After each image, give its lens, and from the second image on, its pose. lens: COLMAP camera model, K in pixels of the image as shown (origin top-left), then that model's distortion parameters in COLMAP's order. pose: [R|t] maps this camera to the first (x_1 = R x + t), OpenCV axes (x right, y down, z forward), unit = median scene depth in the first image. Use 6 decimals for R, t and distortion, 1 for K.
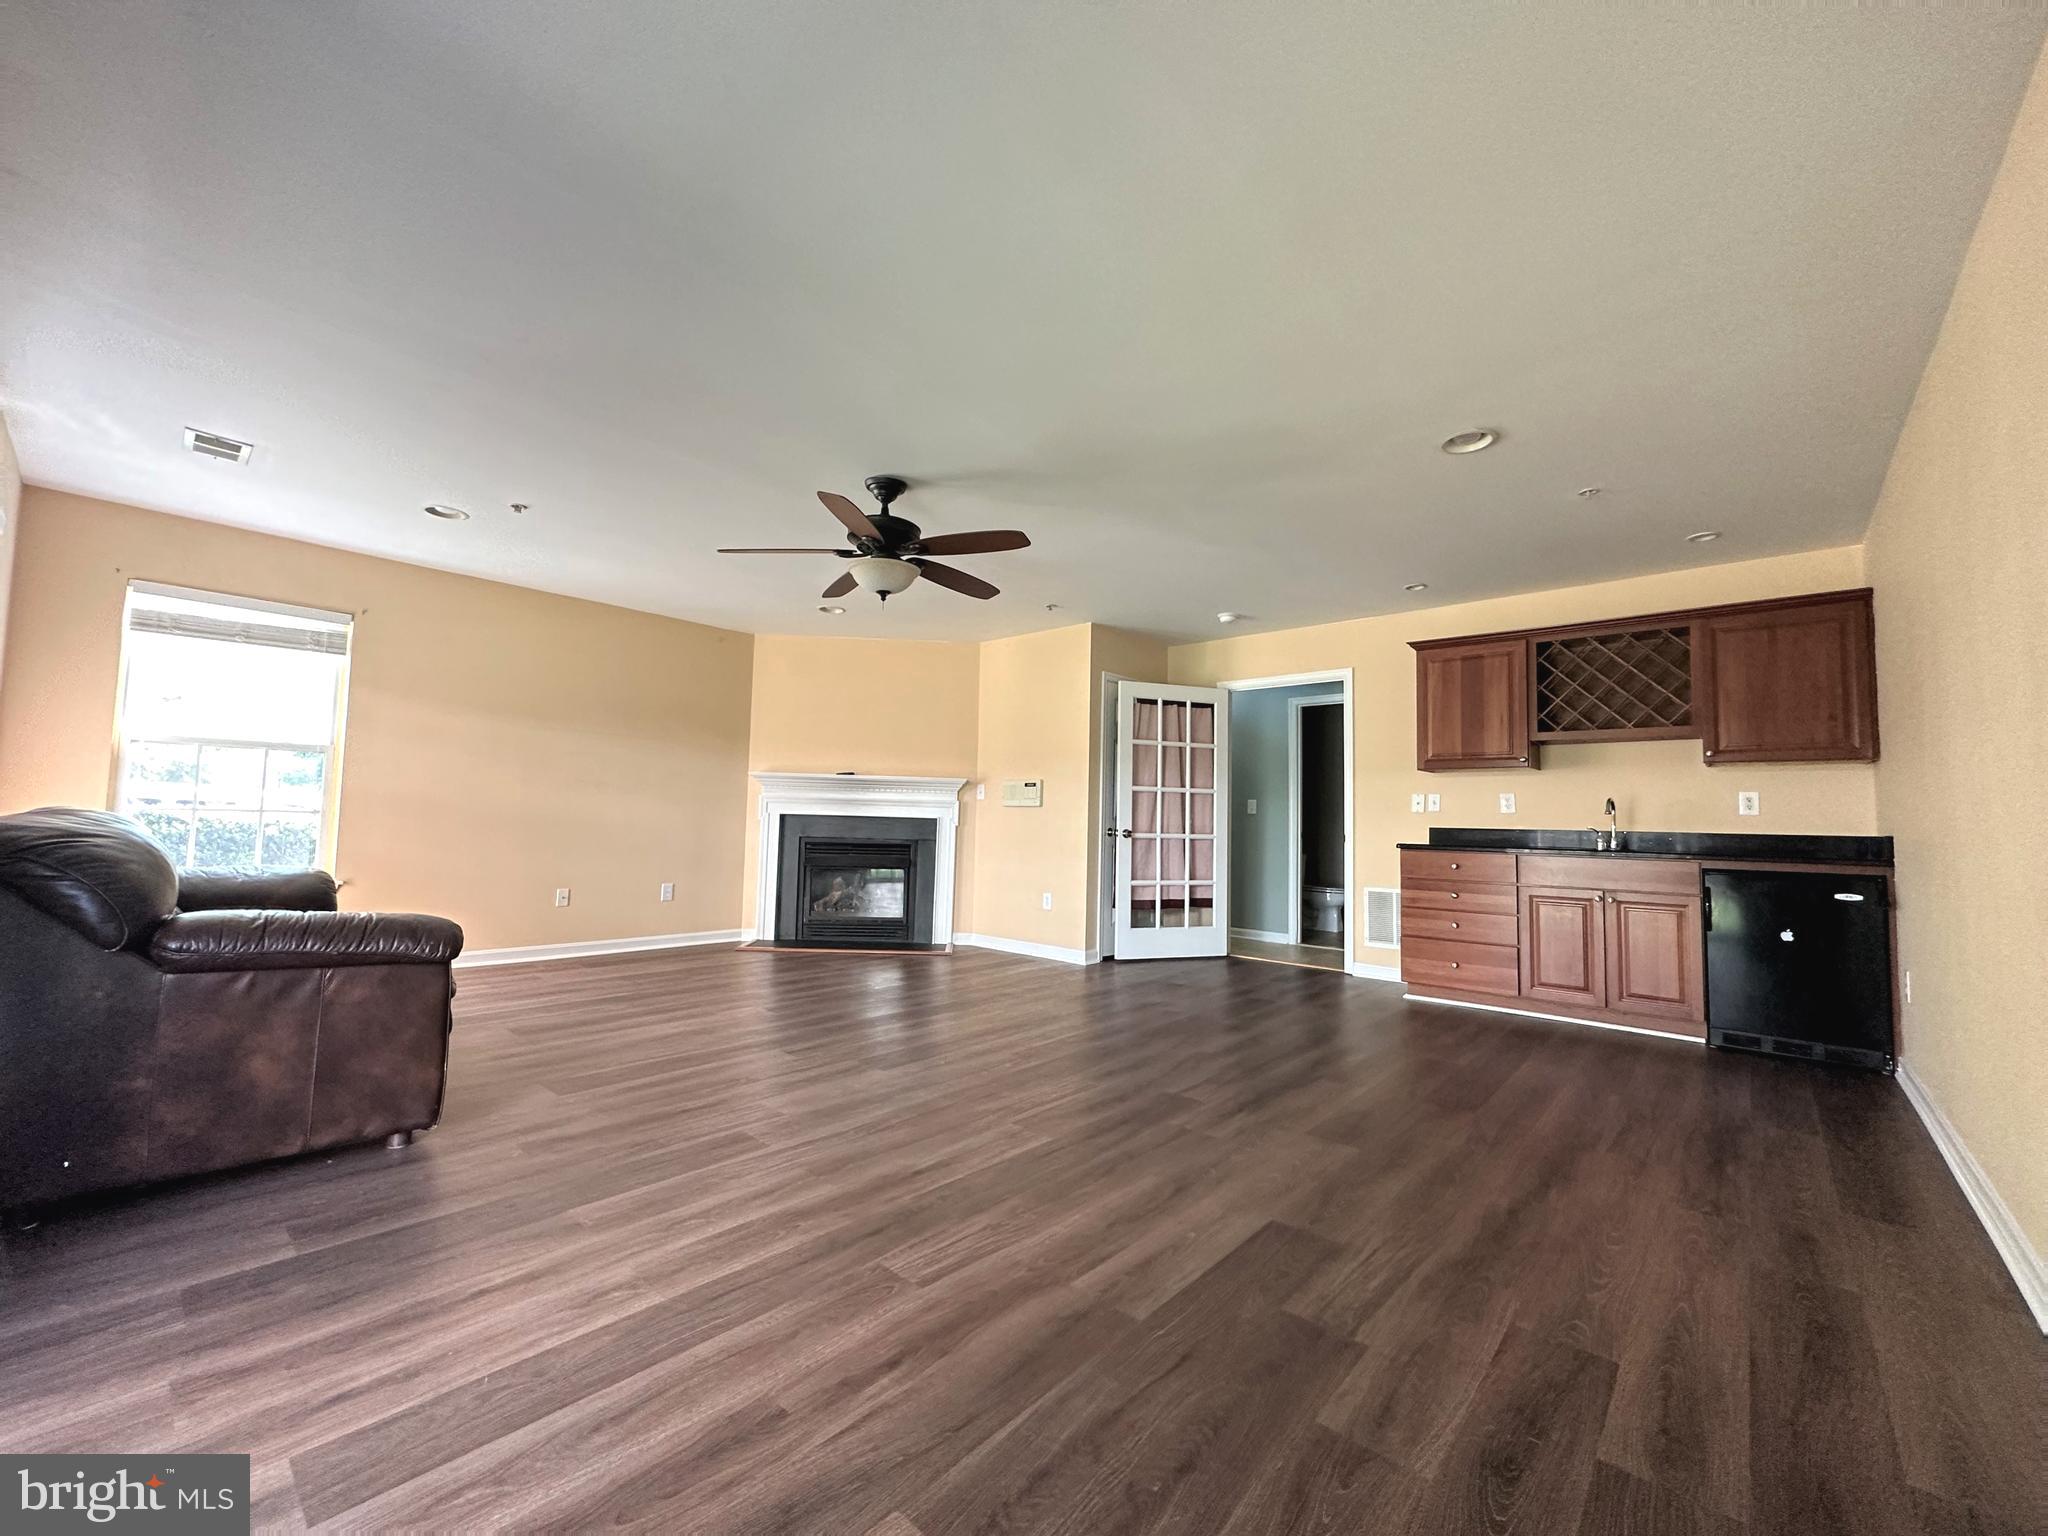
lens RADIAL K [[818.5, 0, 1027.0], [0, 818.5, 773.2], [0, 0, 1]] dist [-0.002798, -0.000200]
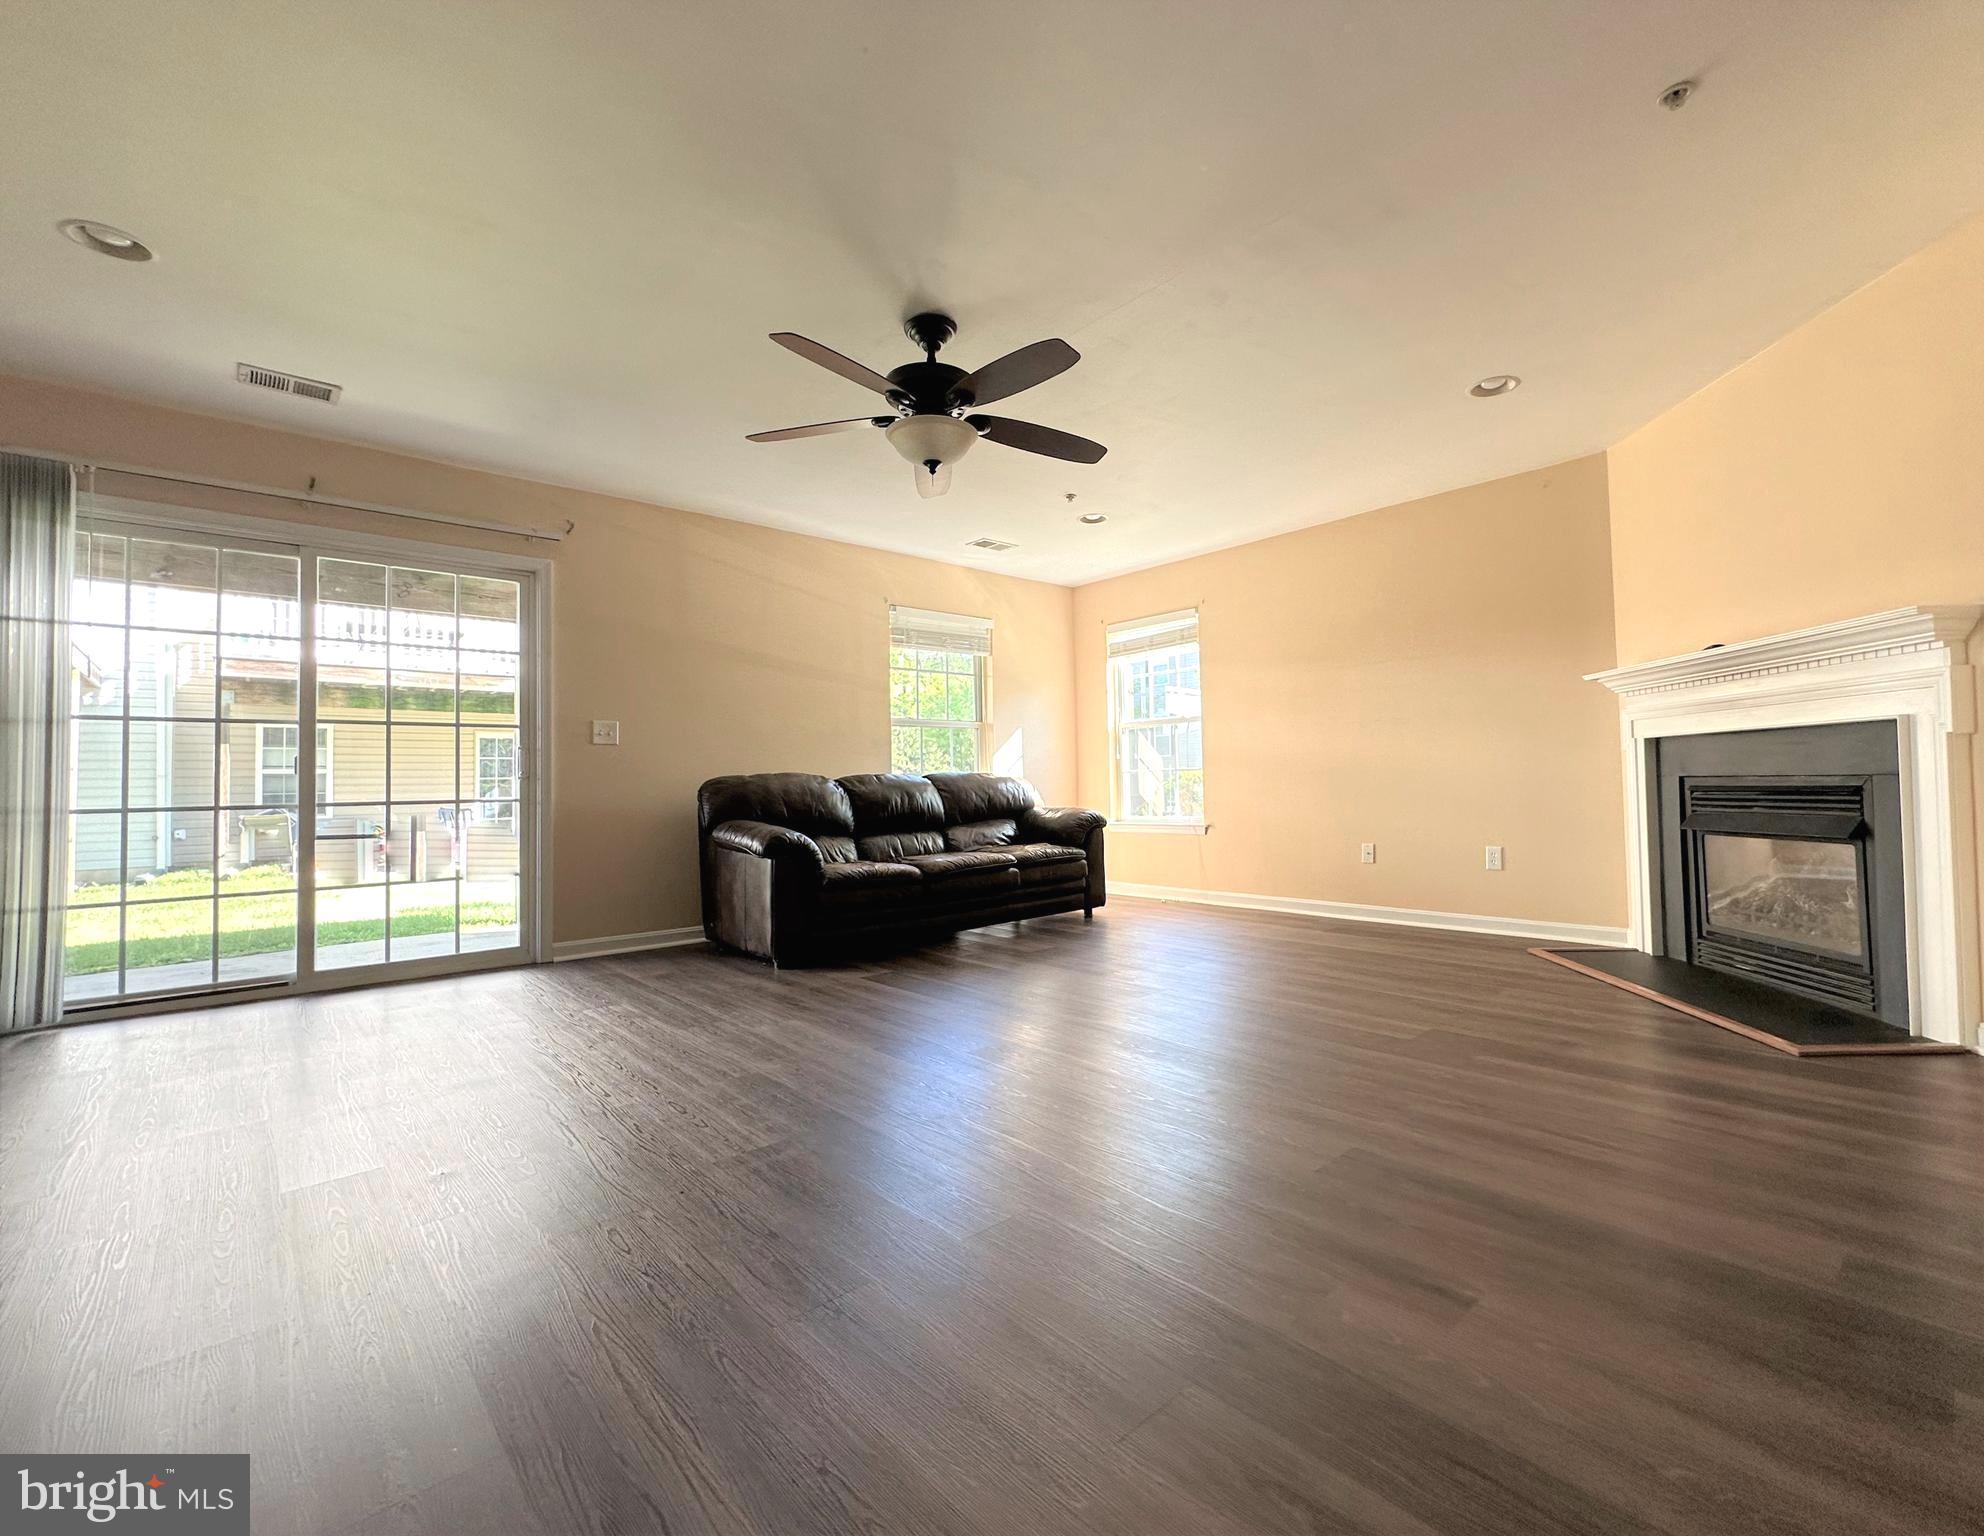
lens RADIAL K [[852.5, 0, 992.0], [0, 852.5, 768.0], [0, 0, 1]] dist [0.000288, 0.000014]
pose [[-0.124591, -0.046540, -0.991116, 0.402866], [0.075870, 0.995528, -0.056285, 0.081631], [0.989303, -0.082209, -0.120503, 0.725763]]
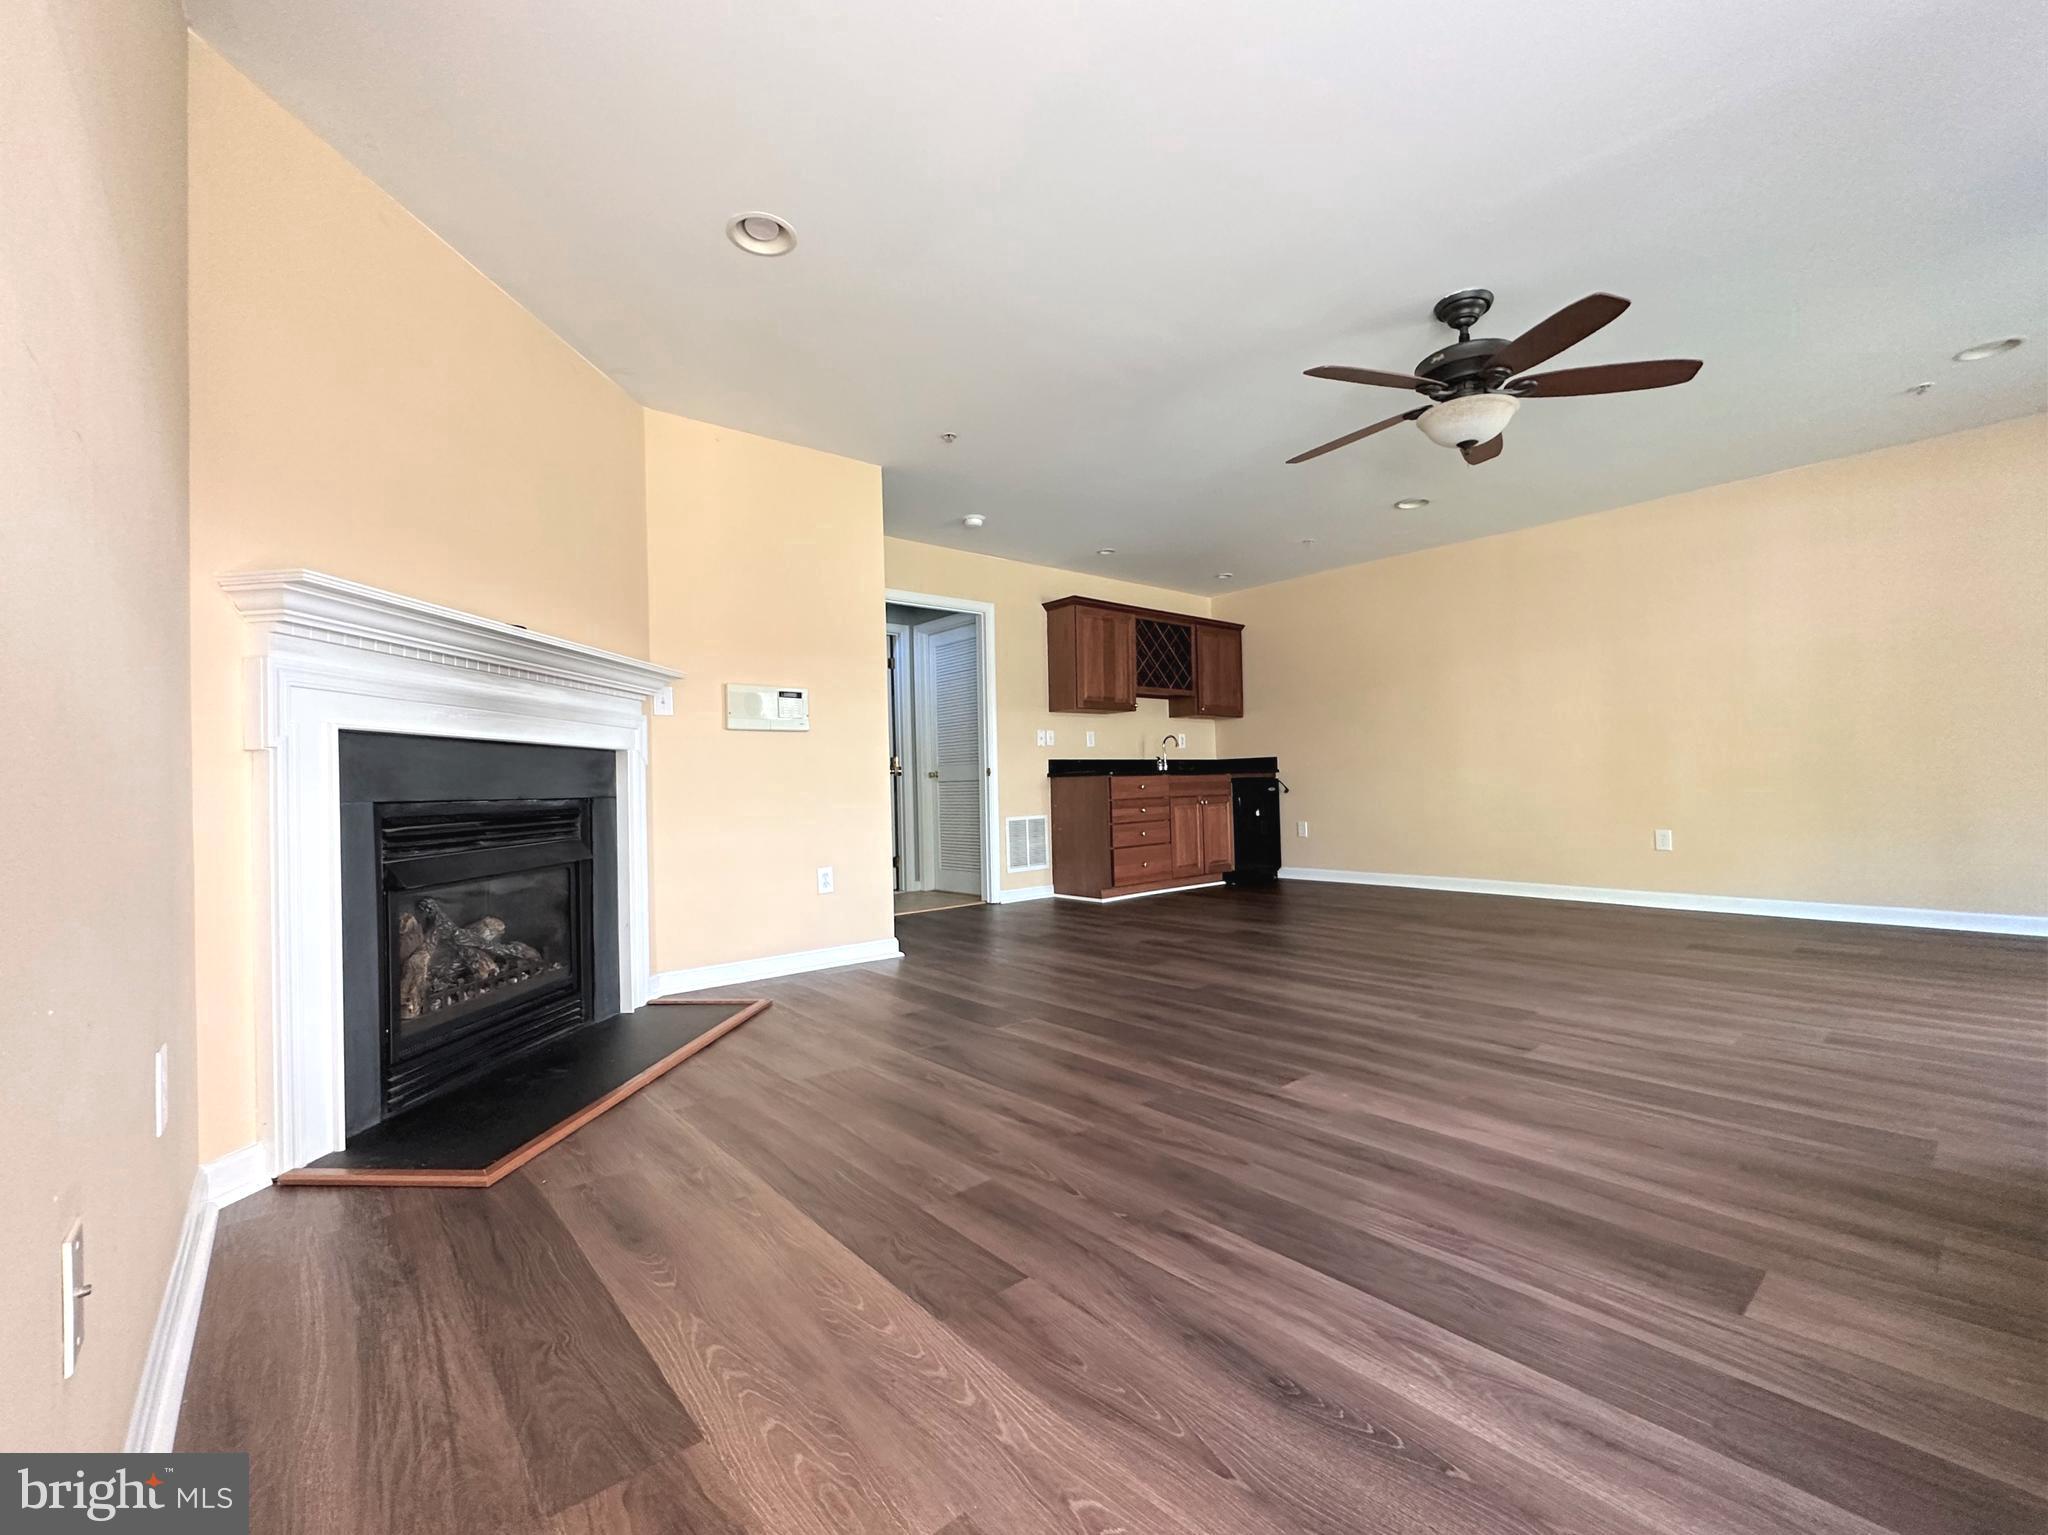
lens RADIAL K [[854.4, 0, 1028.0], [0, 854.4, 771.0], [0, 0, 1]] dist [-0.002288, 0.000160]
pose [[0.139483, -0.011925, 0.990153, -0.677801], [-0.032082, 0.999348, 0.016556, 0.060973], [-0.989705, -0.034076, 0.139009, 0.829754]]
